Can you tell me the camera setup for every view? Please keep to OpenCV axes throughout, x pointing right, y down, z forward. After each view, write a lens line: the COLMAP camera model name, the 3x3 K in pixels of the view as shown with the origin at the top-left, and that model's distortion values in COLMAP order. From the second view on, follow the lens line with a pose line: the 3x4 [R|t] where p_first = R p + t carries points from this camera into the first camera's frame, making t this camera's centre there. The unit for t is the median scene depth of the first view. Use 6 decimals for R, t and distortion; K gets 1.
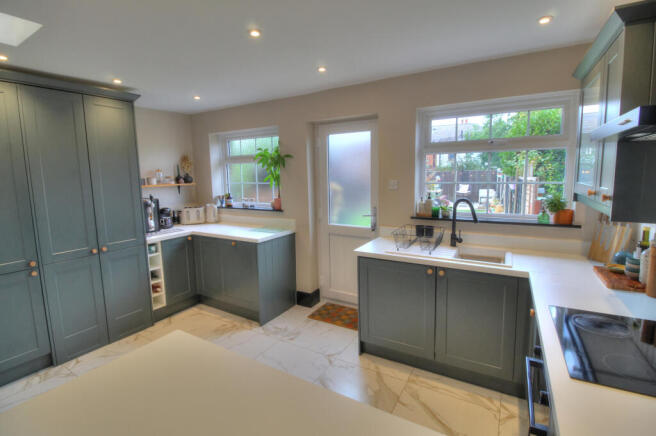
lens RADIAL K [[308.3, 0, 329.3], [0, 308.3, 212.6], [0, 0, 1]] dist [-0.014104, -0.001337]
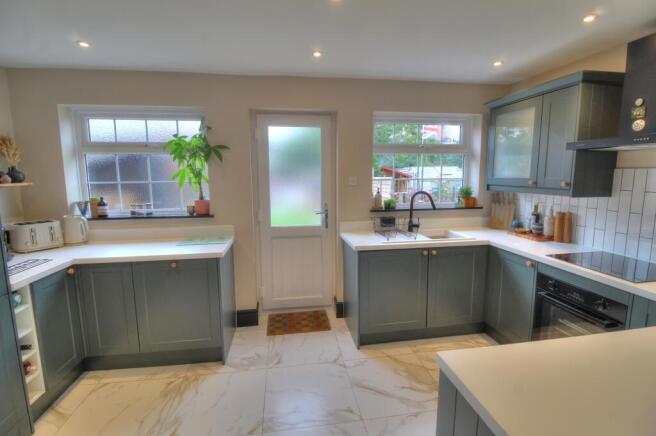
lens RADIAL K [[308.3, 0, 329.3], [0, 308.3, 212.6], [0, 0, 1]] dist [-0.014104, -0.001337]
pose [[0.767435, -0.067432, 0.637570, -0.468802], [0.071375, 0.997258, 0.019561, -0.008235], [-0.637141, 0.030494, 0.770144, 0.215498]]
